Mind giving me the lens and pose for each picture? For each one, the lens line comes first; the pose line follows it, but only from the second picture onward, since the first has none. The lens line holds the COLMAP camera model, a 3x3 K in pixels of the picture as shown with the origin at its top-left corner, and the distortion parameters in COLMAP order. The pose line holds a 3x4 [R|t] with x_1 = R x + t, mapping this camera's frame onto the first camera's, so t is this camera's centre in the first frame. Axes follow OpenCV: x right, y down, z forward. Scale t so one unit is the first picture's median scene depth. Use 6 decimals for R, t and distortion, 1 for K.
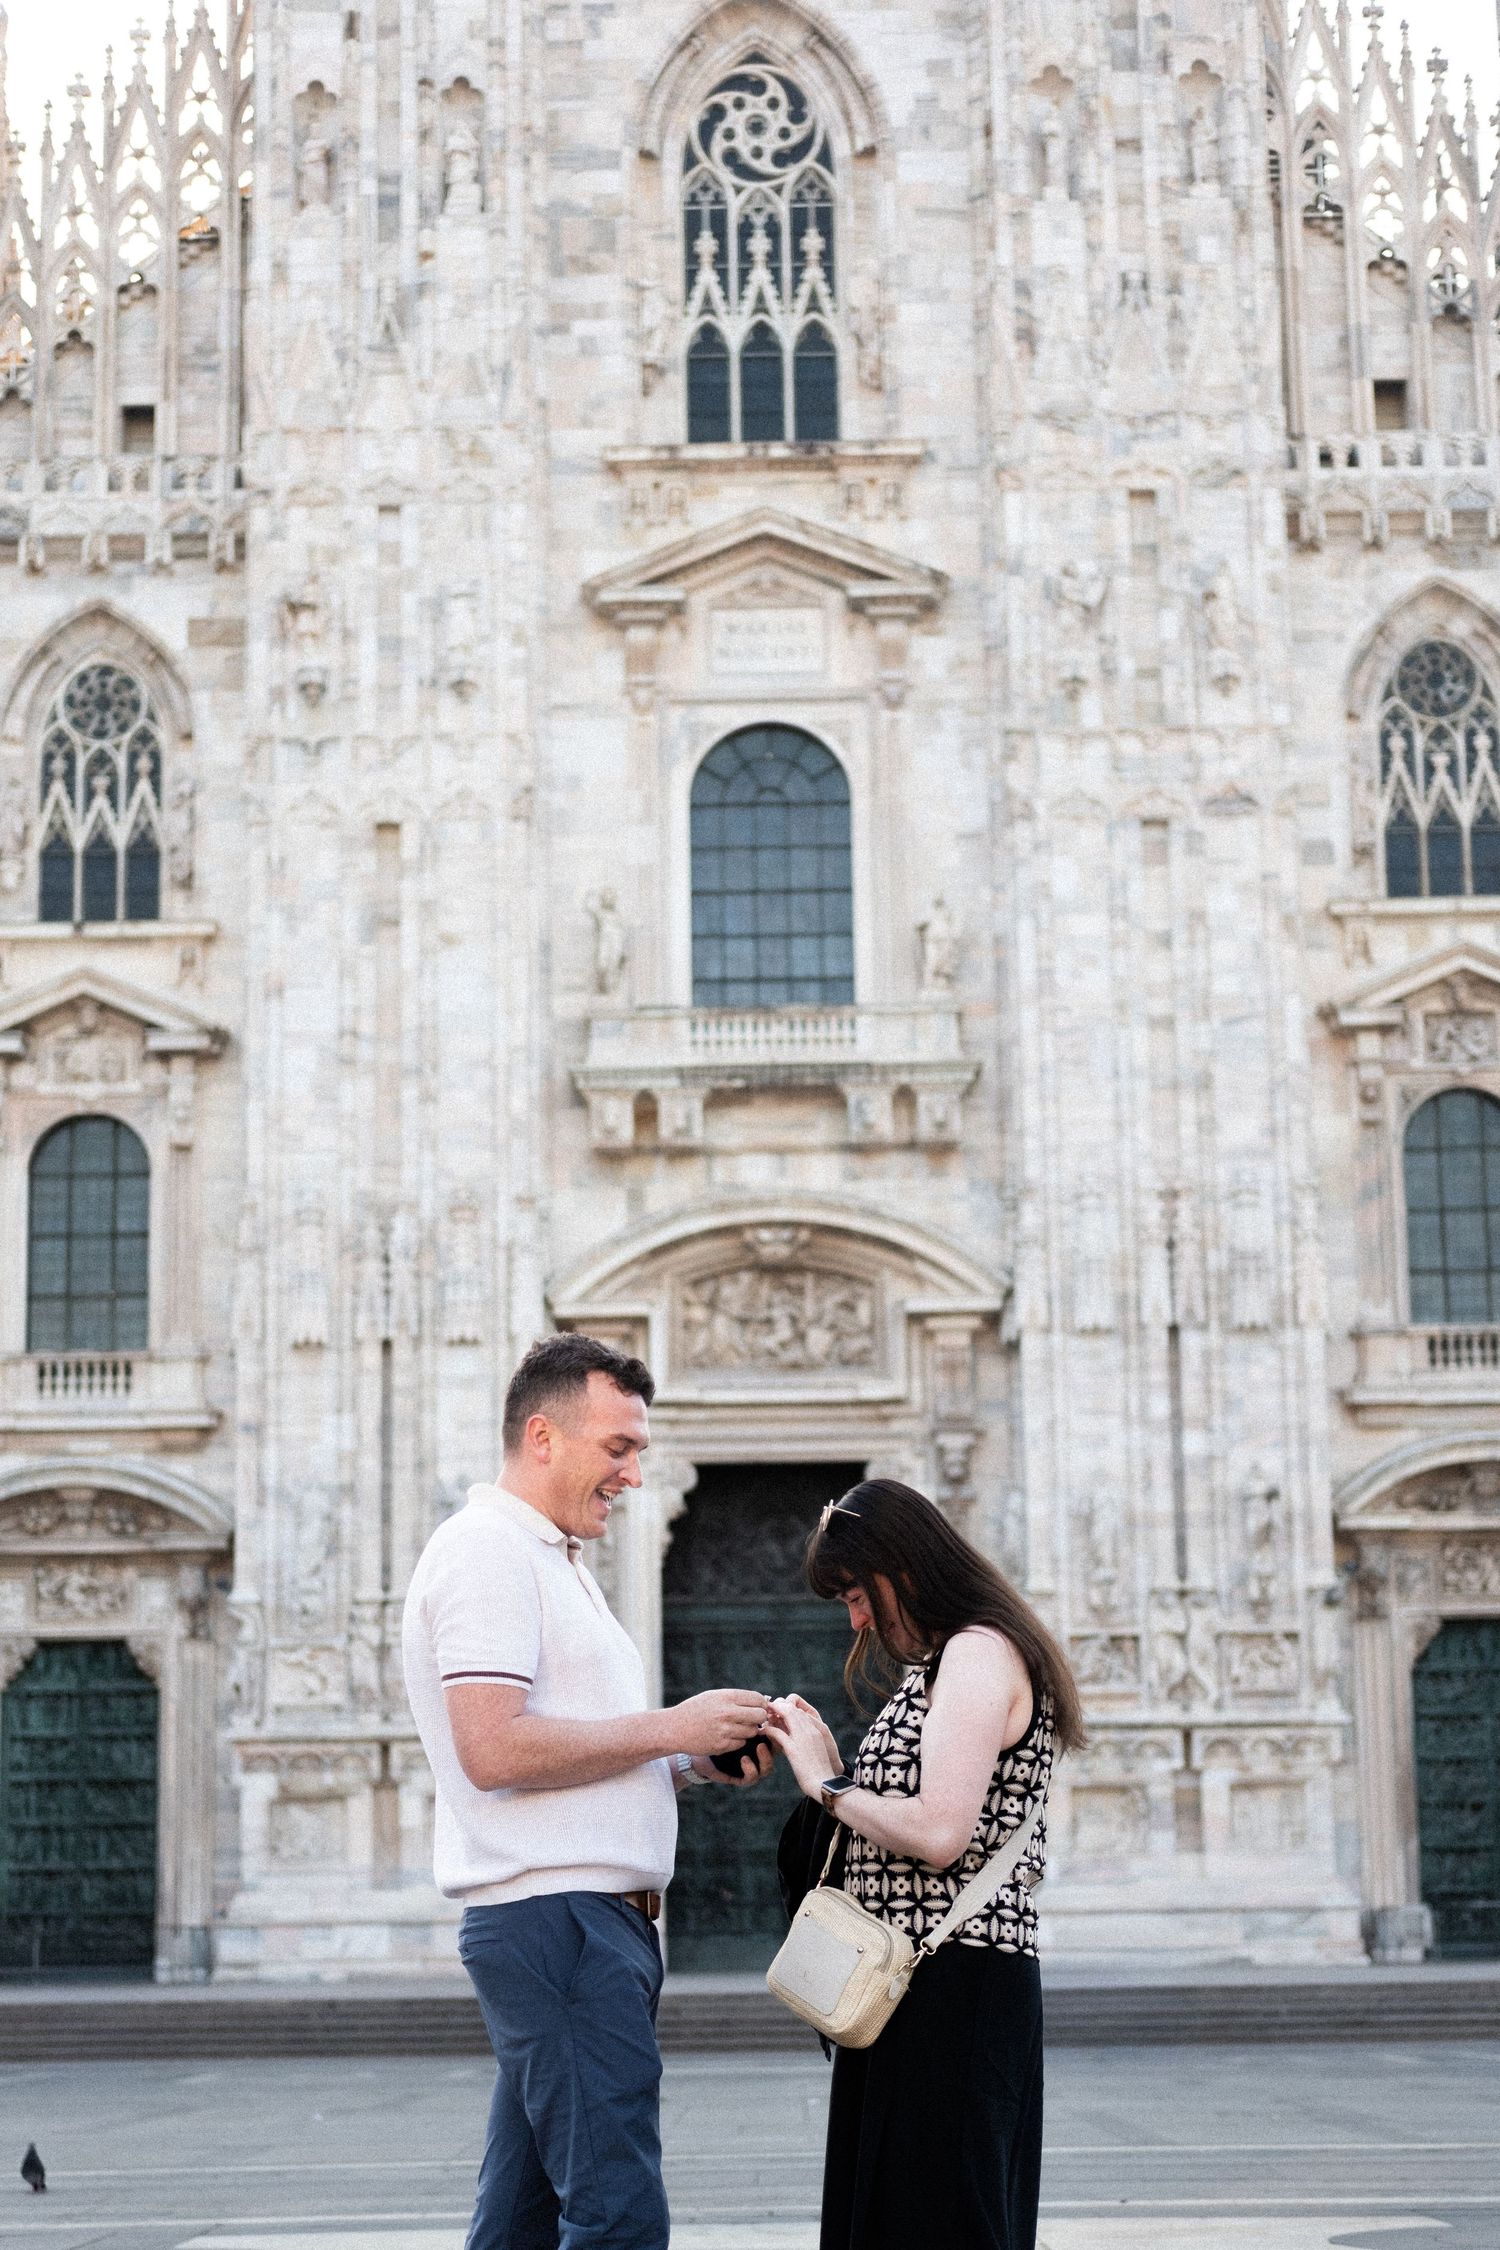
lens RADIAL K [[4036.4, 0, 780.0], [0, 4036.4, 1227.8], [0, 0, 1]] dist [-0.020455, 0.279869]
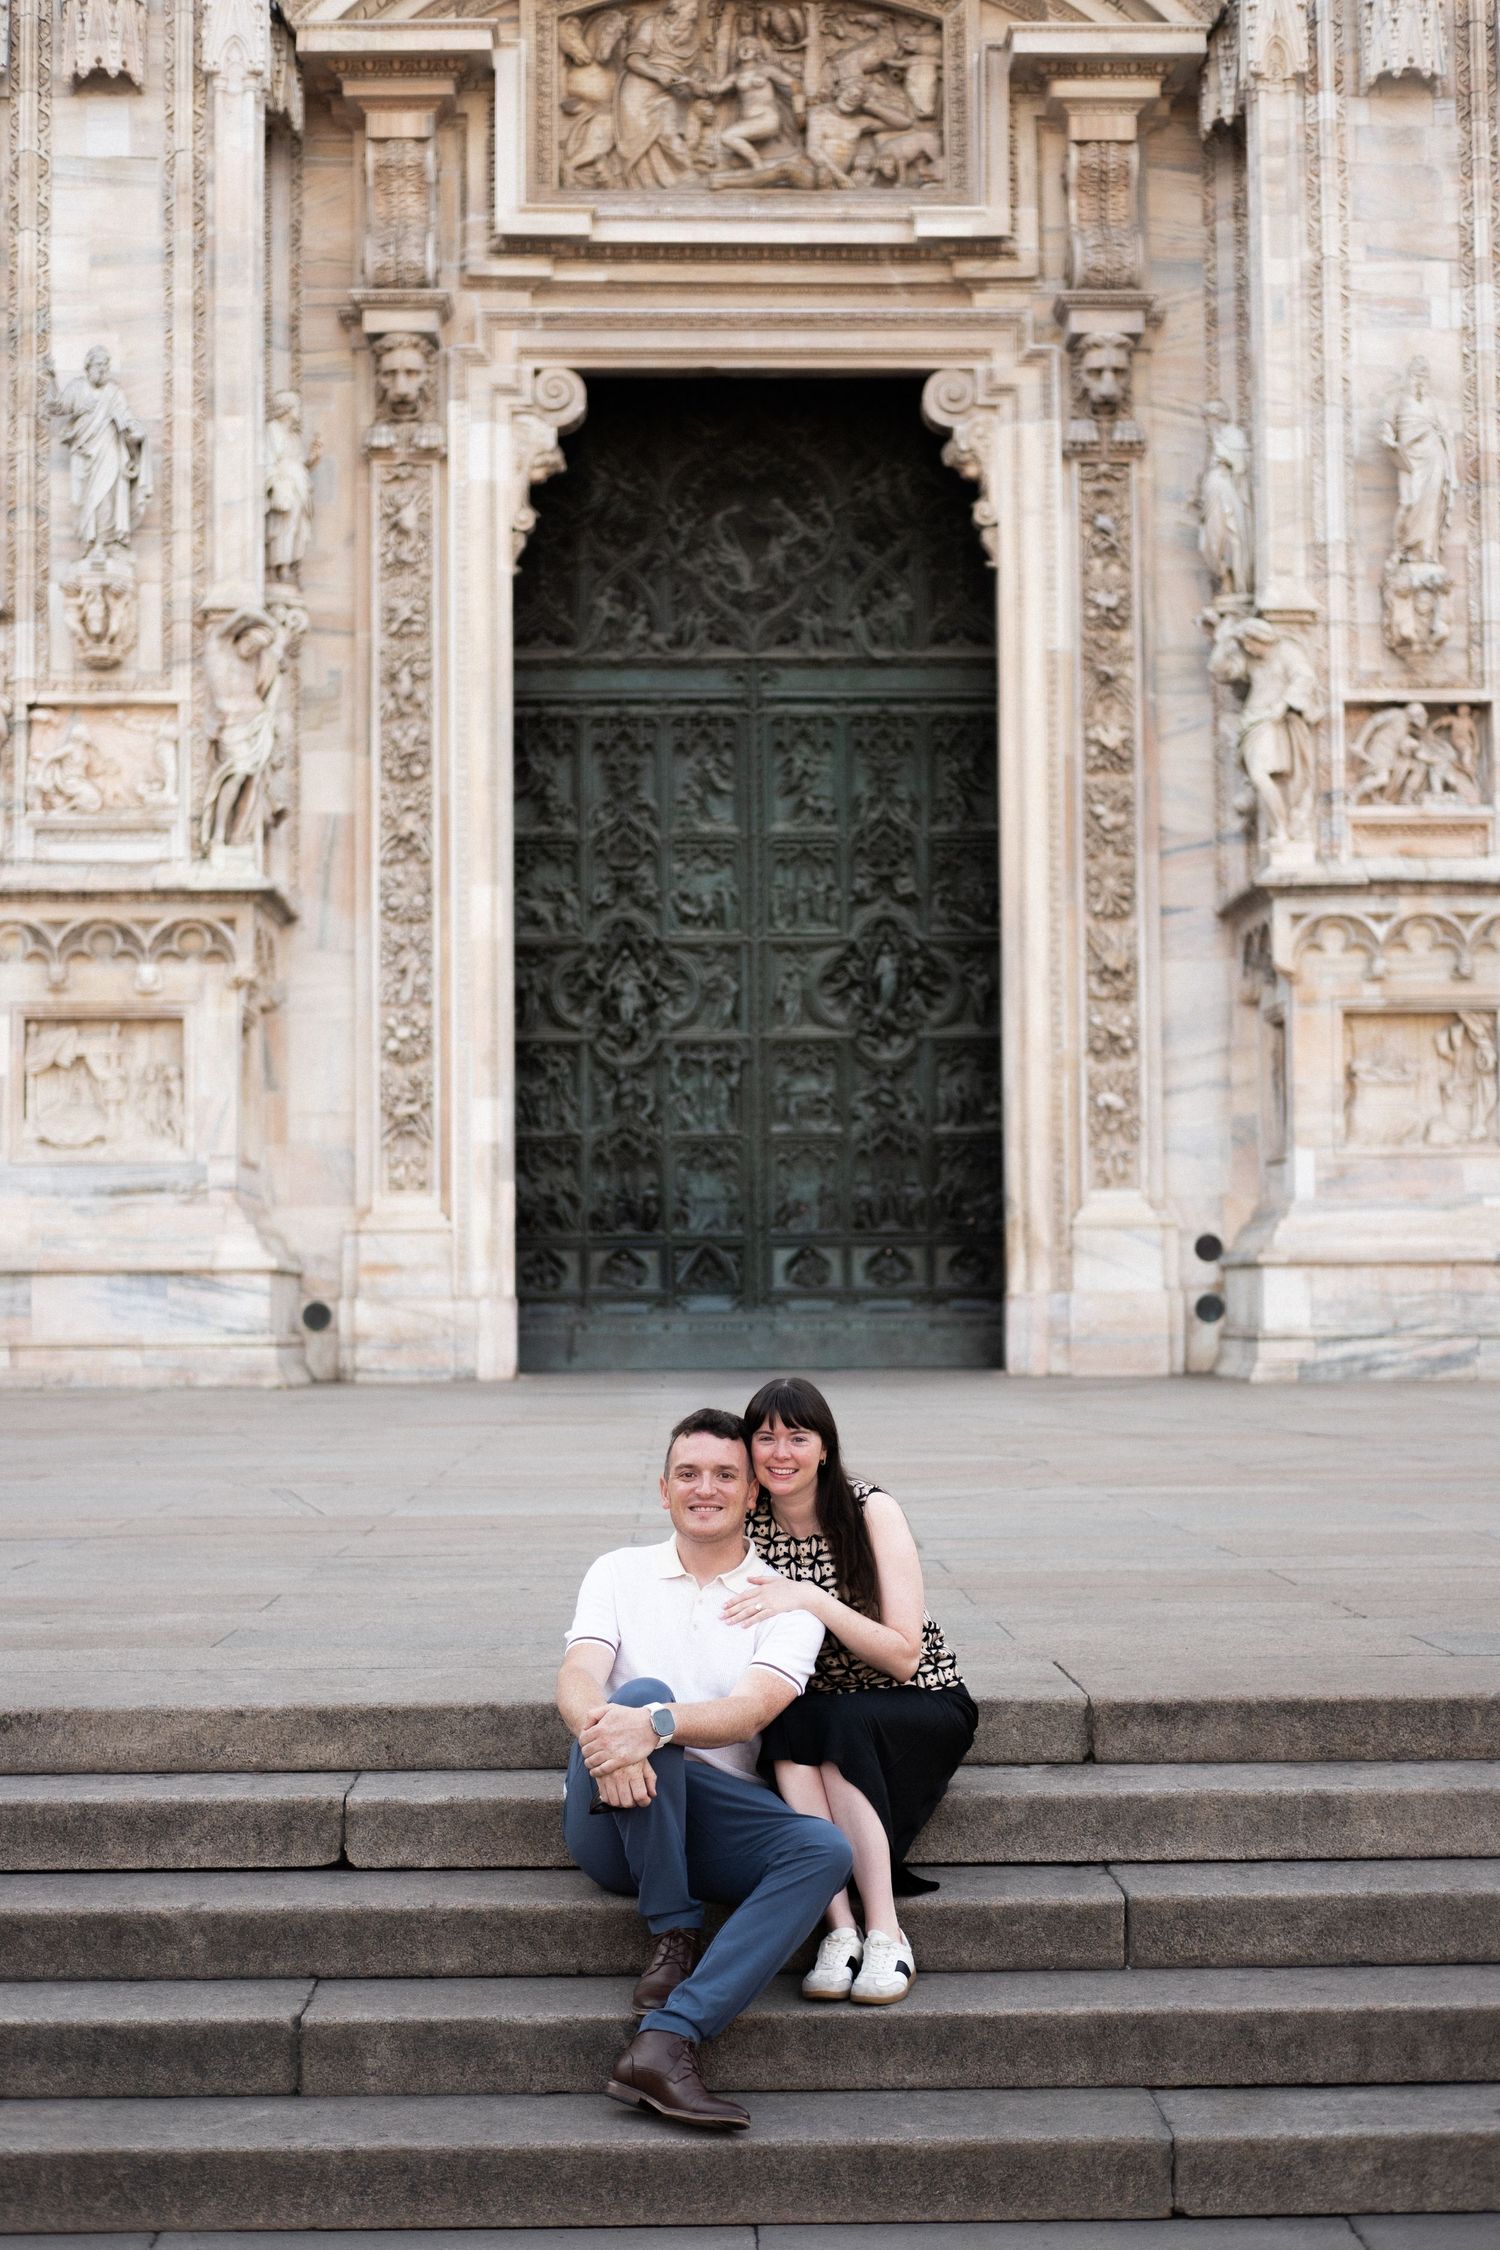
lens RADIAL K [[3462.8, 0, 750.0], [0, 3462.8, 1125.0], [0, 0, 1]] dist [-0.026896, -0.068756]
pose [[0.999772, 0.011109, 0.018247, -0.006961], [-0.013293, 0.992154, 0.124311, 0.095953], [-0.016723, -0.124525, 0.992075, 0.552837]]
